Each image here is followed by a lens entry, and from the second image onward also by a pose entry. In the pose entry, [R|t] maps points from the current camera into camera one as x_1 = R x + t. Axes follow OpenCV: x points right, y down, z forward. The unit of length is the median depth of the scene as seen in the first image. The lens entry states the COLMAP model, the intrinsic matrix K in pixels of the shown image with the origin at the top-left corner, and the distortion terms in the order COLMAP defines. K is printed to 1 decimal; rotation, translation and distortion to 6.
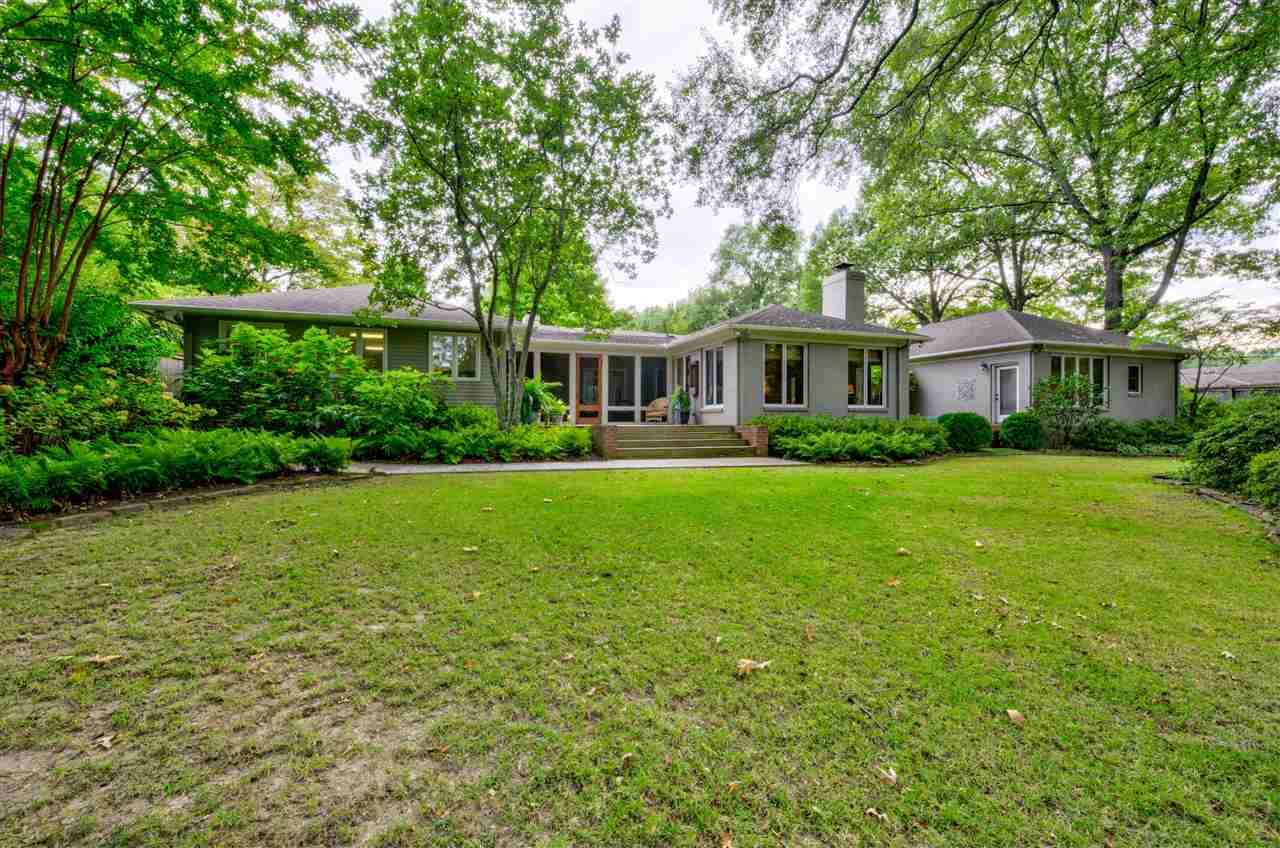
lens RADIAL K [[541.9, 0, 639.8], [0, 541.9, 420.1], [0, 0, 1]] dist [0.001777, -0.000716]
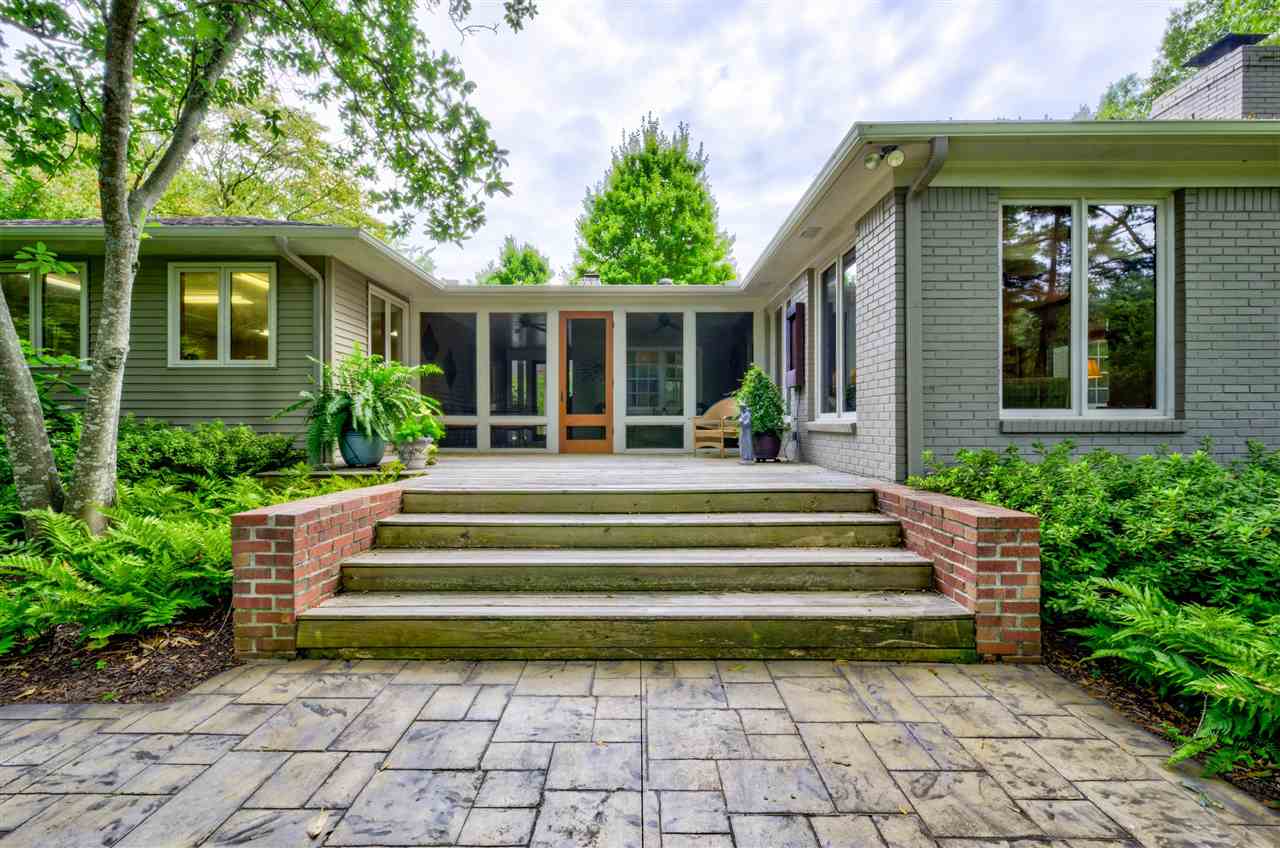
lens RADIAL K [[541.9, 0, 640.1], [0, 541.9, 424.5], [0, 0, 1]] dist [0.001777, -0.000716]
pose [[0.946635, -0.001897, -0.322301, 0.117531], [0.001670, 0.999998, -0.000978, -0.018396], [0.322303, 0.000388, 0.946637, 0.557757]]
